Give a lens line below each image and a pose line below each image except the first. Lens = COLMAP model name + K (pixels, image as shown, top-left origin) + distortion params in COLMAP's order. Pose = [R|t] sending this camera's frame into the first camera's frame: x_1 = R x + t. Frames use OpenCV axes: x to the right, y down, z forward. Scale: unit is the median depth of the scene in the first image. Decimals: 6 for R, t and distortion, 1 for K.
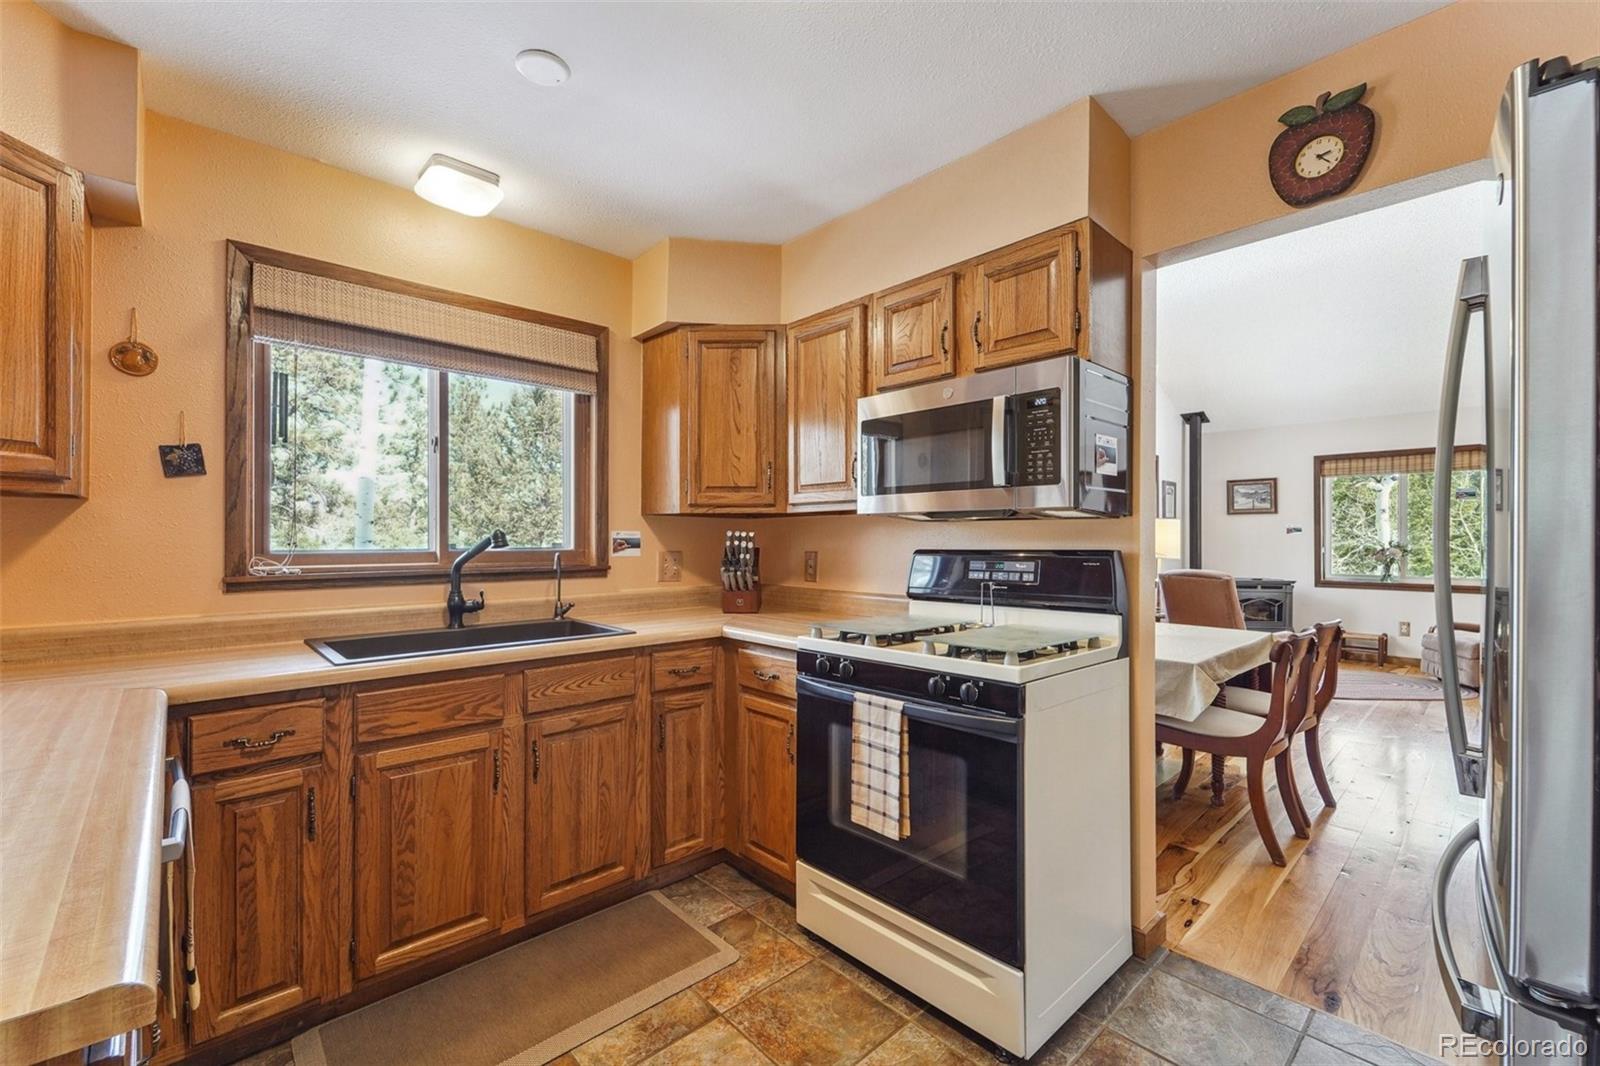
lens RADIAL K [[673.9, 0, 800.0], [0, 673.9, 533.0], [0, 0, 1]] dist [-0.000566, -0.000131]
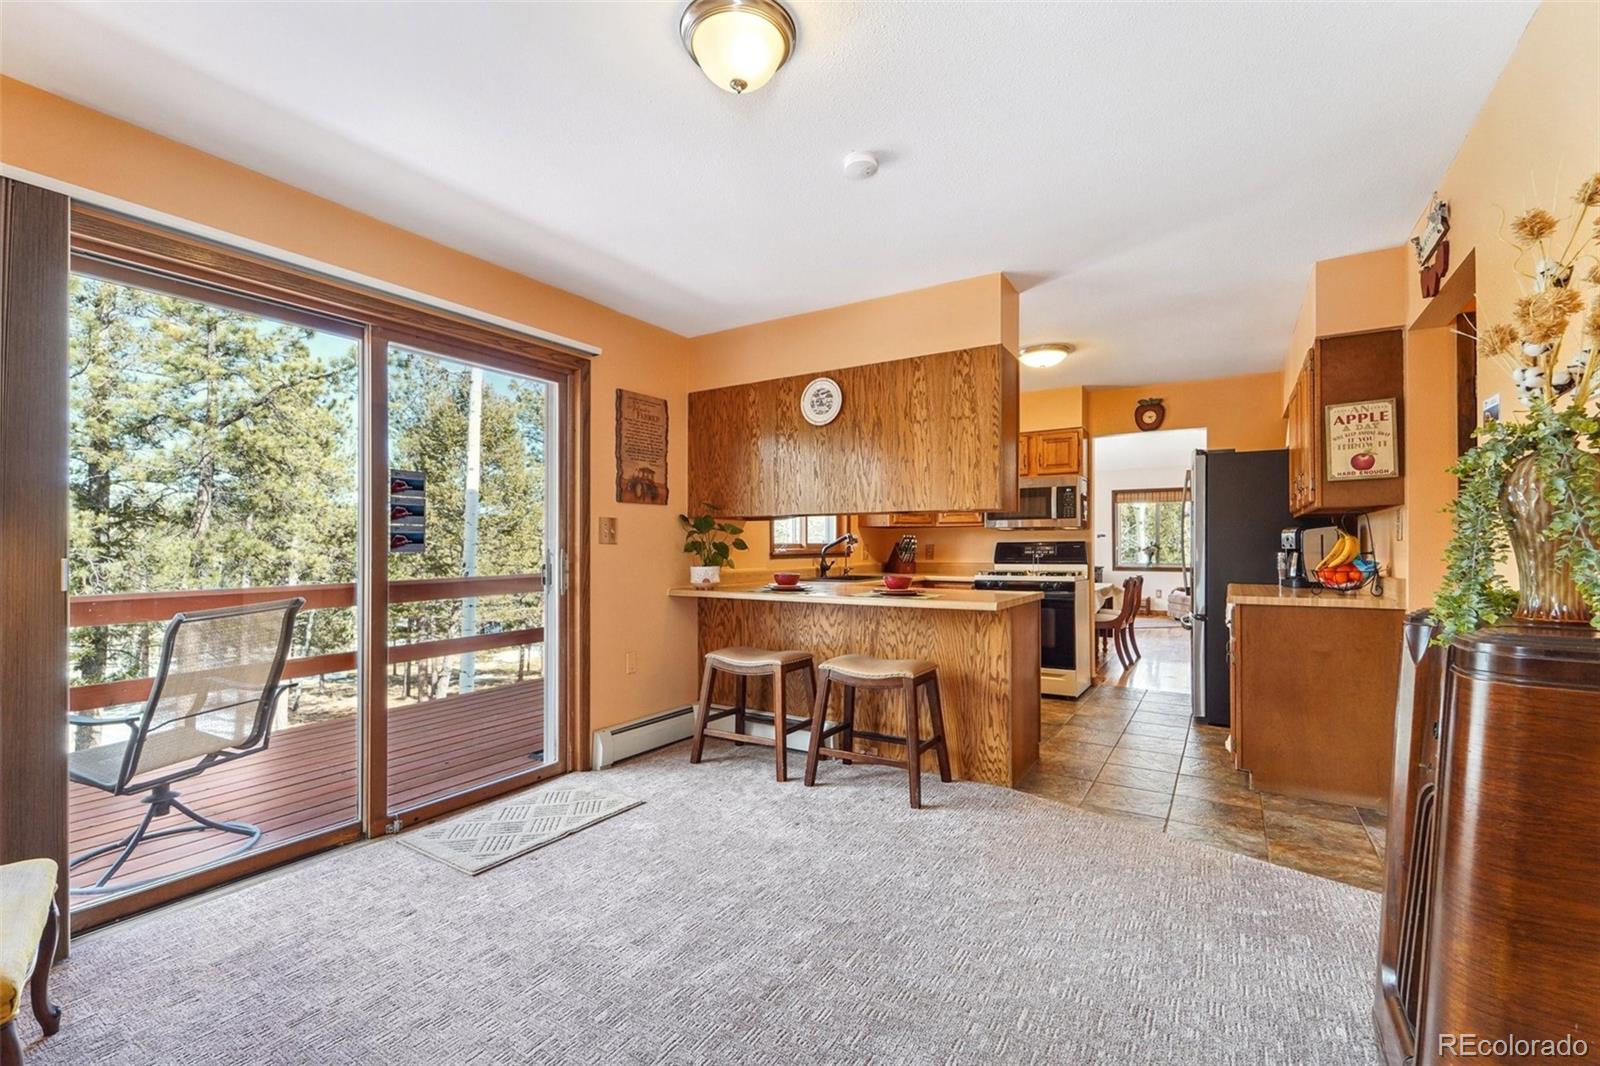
lens RADIAL K [[685.1, 0, 803.7], [0, 685.1, 538.0], [0, 0, 1]] dist [-0.008509, 0.000212]
pose [[0.964628, -0.000364, 0.263614, -1.378259], [0.001408, 0.999992, -0.003771, 0.021455], [-0.263611, 0.004009, 0.964621, -1.400512]]
